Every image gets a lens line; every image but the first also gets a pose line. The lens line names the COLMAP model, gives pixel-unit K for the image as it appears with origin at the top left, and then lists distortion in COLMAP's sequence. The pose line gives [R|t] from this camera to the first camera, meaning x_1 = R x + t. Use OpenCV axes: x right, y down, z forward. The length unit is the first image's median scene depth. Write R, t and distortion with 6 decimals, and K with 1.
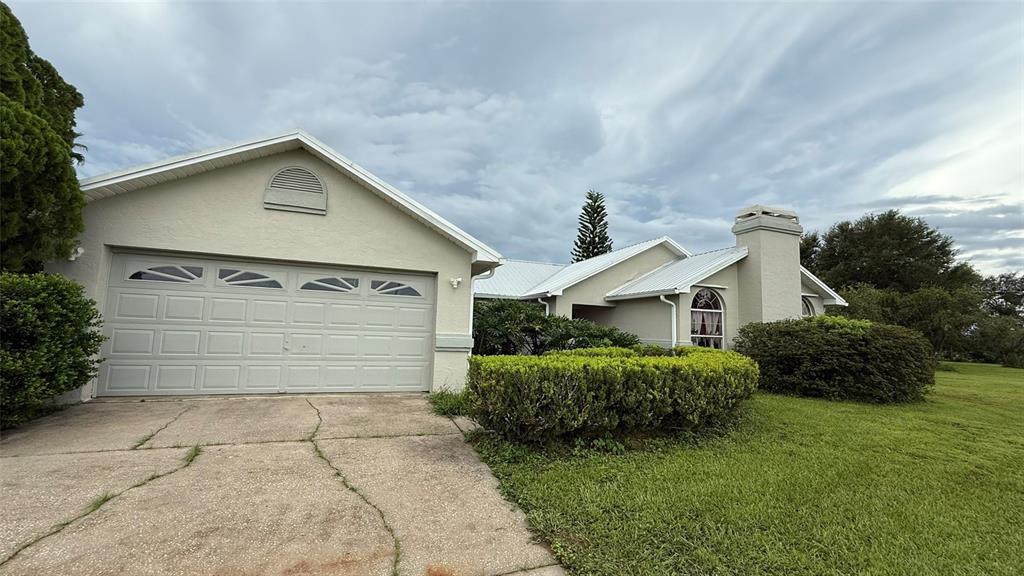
lens RADIAL K [[411.9, 0, 504.1], [0, 411.9, 291.2], [0, 0, 1]] dist [-0.001507, -0.000108]
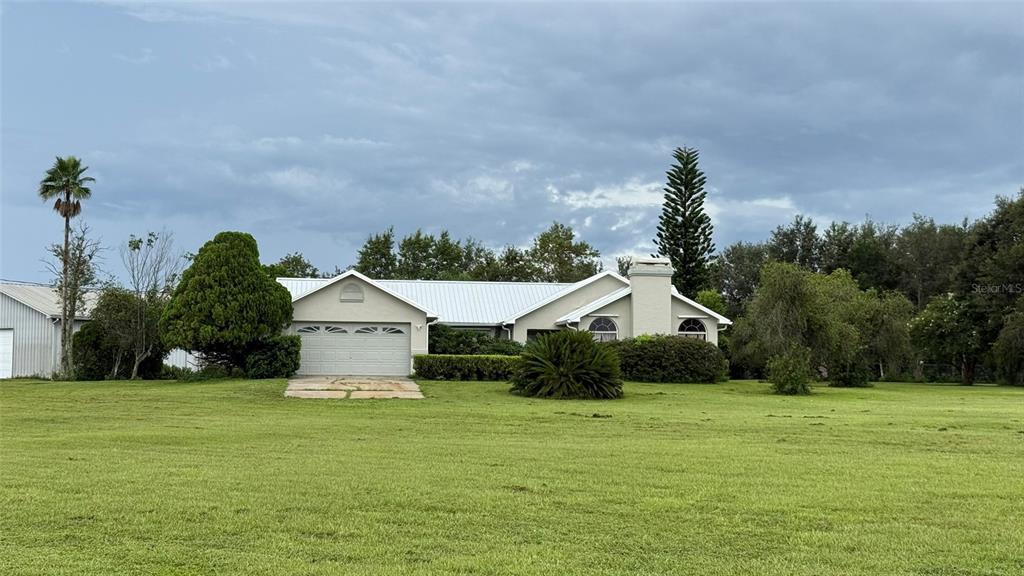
lens RADIAL K [[1387.4, 0, 511.7], [0, 1387.4, 283.9], [0, 0, 1]] dist [0.017868, 0.000000]
pose [[0.977561, -0.038799, -0.207048, 1.953131], [0.044305, 0.998775, 0.022016, -0.400704], [0.205940, -0.030696, 0.978083, -6.284600]]
